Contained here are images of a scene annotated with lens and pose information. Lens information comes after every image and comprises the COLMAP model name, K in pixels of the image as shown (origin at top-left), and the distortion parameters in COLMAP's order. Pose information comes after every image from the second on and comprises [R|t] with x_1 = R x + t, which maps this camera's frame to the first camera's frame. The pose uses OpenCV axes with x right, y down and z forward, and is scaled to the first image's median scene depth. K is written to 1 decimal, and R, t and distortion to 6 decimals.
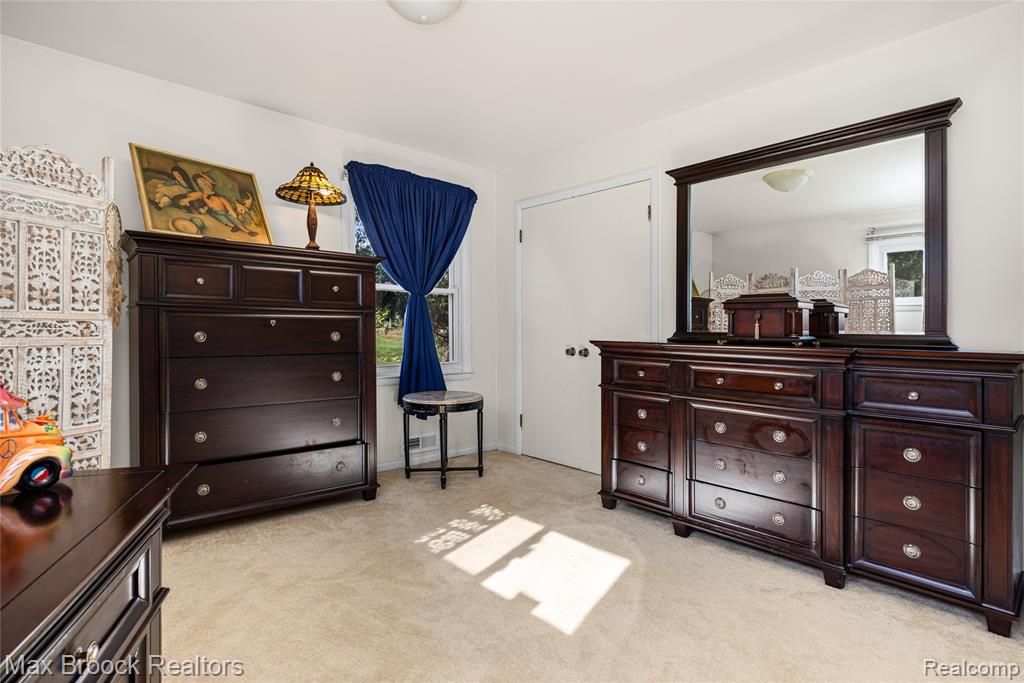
lens RADIAL K [[518.8, 0, 482.1], [0, 518.8, 325.5], [0, 0, 1]] dist [0.001895, -0.000015]
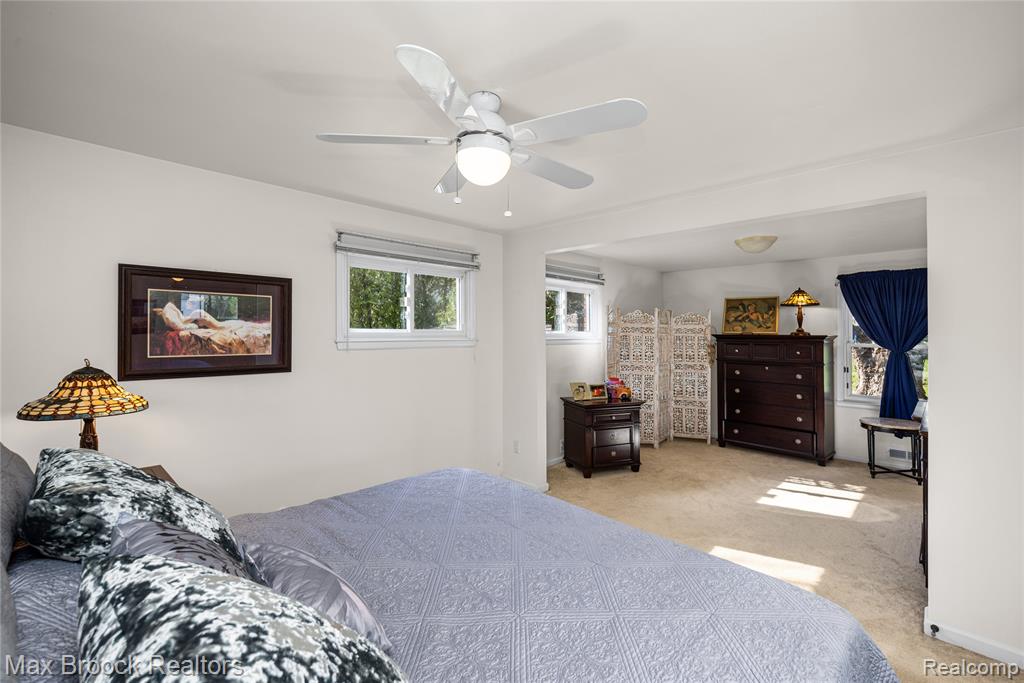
lens RADIAL K [[391.2, 0, 517.8], [0, 391.2, 312.9], [0, 0, 1]] dist [-0.013841, 0.000023]
pose [[0.047238, -0.069609, -0.996455, 1.352114], [0.002115, 0.997574, -0.069587, -0.140709], [0.998881, 0.001179, 0.047270, -0.189076]]
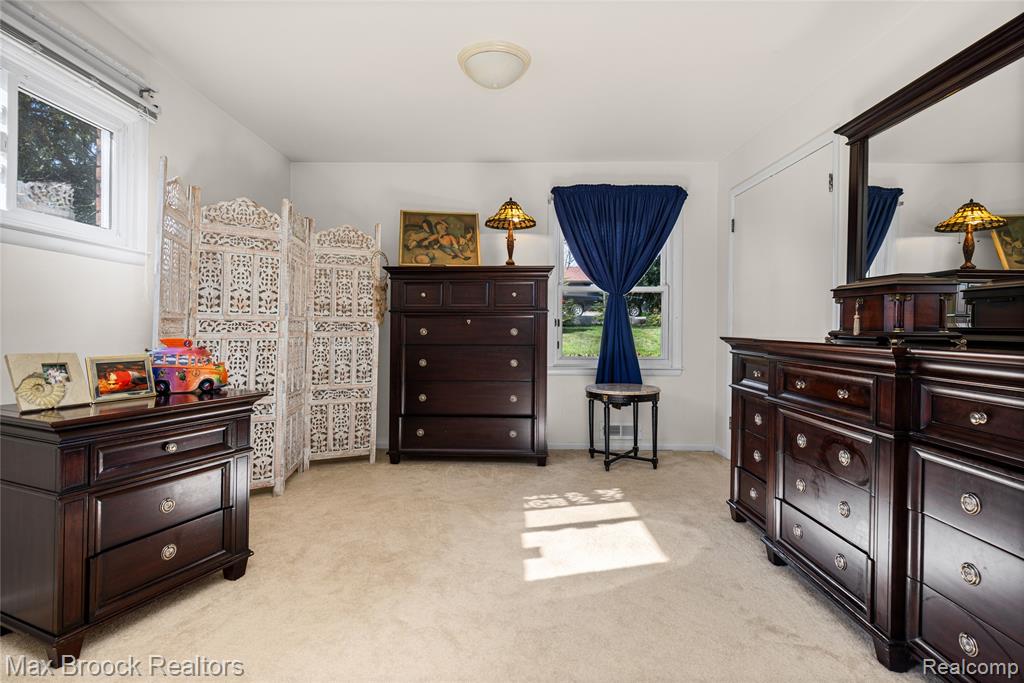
lens RADIAL K [[496.3, 0, 482.5], [0, 496.3, 319.8], [0, 0, 1]] dist [0.000960, -0.000138]
pose [[0.729818, -0.015786, -0.683460, 0.563326], [0.008717, 0.999867, -0.013786, 0.008283], [0.683586, 0.004103, 0.729858, 0.062169]]
